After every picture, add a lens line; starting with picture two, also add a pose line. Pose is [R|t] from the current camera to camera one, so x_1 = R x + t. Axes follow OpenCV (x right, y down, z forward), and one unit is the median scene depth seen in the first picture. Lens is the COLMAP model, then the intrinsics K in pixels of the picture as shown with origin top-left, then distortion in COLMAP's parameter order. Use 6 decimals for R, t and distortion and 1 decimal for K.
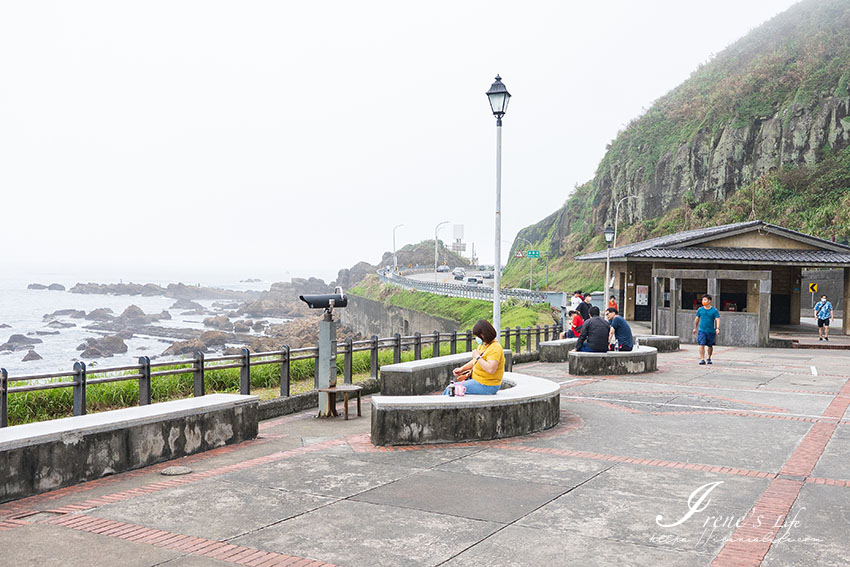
lens RADIAL K [[898.6, 0, 425.7], [0, 898.6, 283.6], [0, 0, 1]] dist [-0.017352, 0.000000]
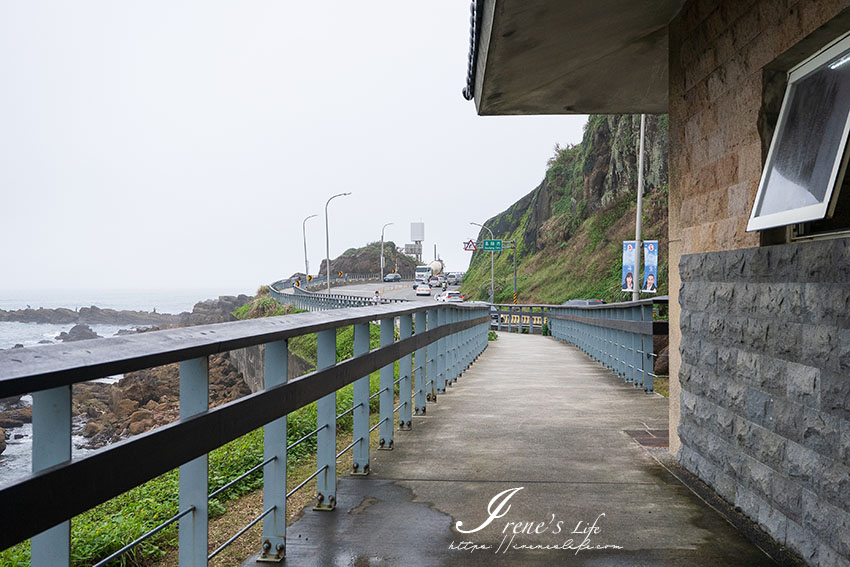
lens RADIAL K [[898.6, 0, 424.6], [0, 898.6, 283.8], [0, 0, 1]] dist [-0.017352, 0.000000]
pose [[0.999453, -0.032296, 0.007078, 0.057083], [0.032402, 0.999358, -0.015314, 0.002065], [-0.006579, 0.015535, 0.999858, 0.312713]]
